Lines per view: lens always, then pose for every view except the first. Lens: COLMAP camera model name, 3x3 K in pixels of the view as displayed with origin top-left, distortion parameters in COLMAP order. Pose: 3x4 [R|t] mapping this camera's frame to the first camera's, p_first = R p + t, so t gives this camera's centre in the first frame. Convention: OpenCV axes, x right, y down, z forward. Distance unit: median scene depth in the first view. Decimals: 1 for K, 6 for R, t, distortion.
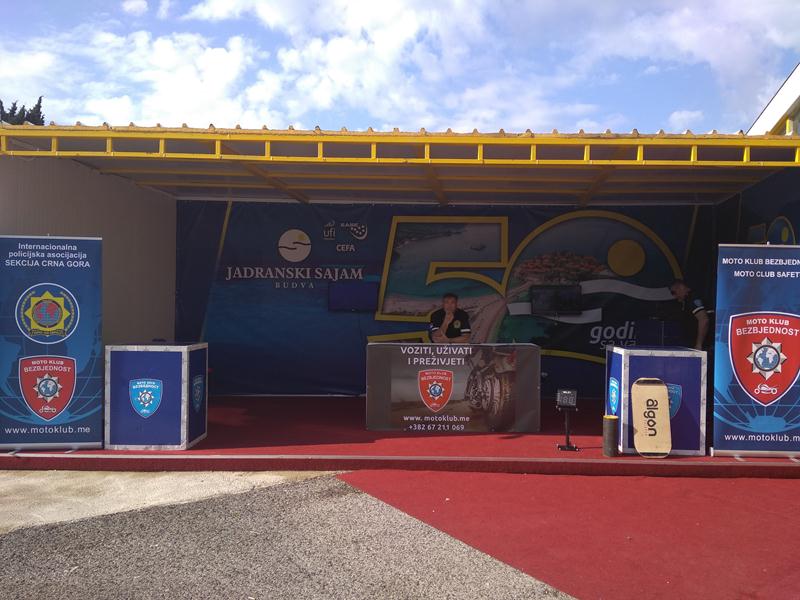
lens RADIAL K [[641.4, 0, 401.3], [0, 641.4, 327.1], [0, 0, 1]] dist [0.108142, -0.179638]
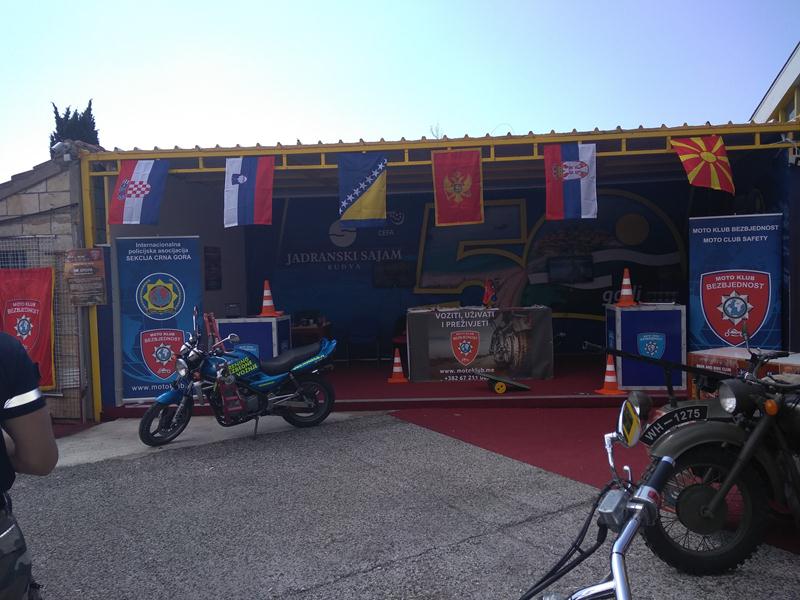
lens RADIAL K [[641.4, 0, 401.3], [0, 641.4, 327.1], [0, 0, 1]] dist [0.108142, -0.179638]
pose [[0.997153, -0.038999, -0.064544, 0.014347], [0.041037, 0.998690, 0.030555, 0.019710], [0.063268, -0.033116, 0.997447, -0.252527]]
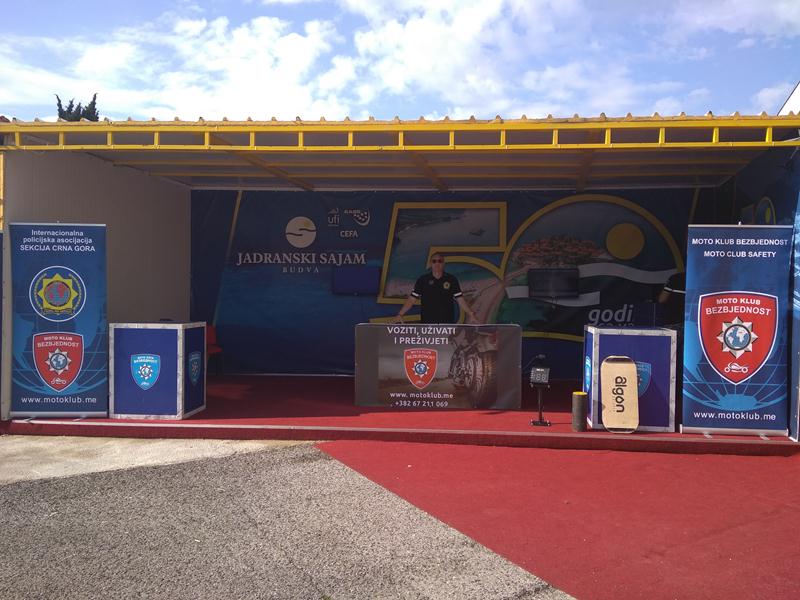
lens RADIAL K [[641.4, 0, 401.3], [0, 641.4, 327.1], [0, 0, 1]] dist [0.108142, -0.179638]
pose [[0.996909, 0.002922, -0.078508, 0.119137], [-0.001712, 0.999879, 0.015476, 0.017082], [0.078544, -0.015293, 0.996793, -0.049682]]
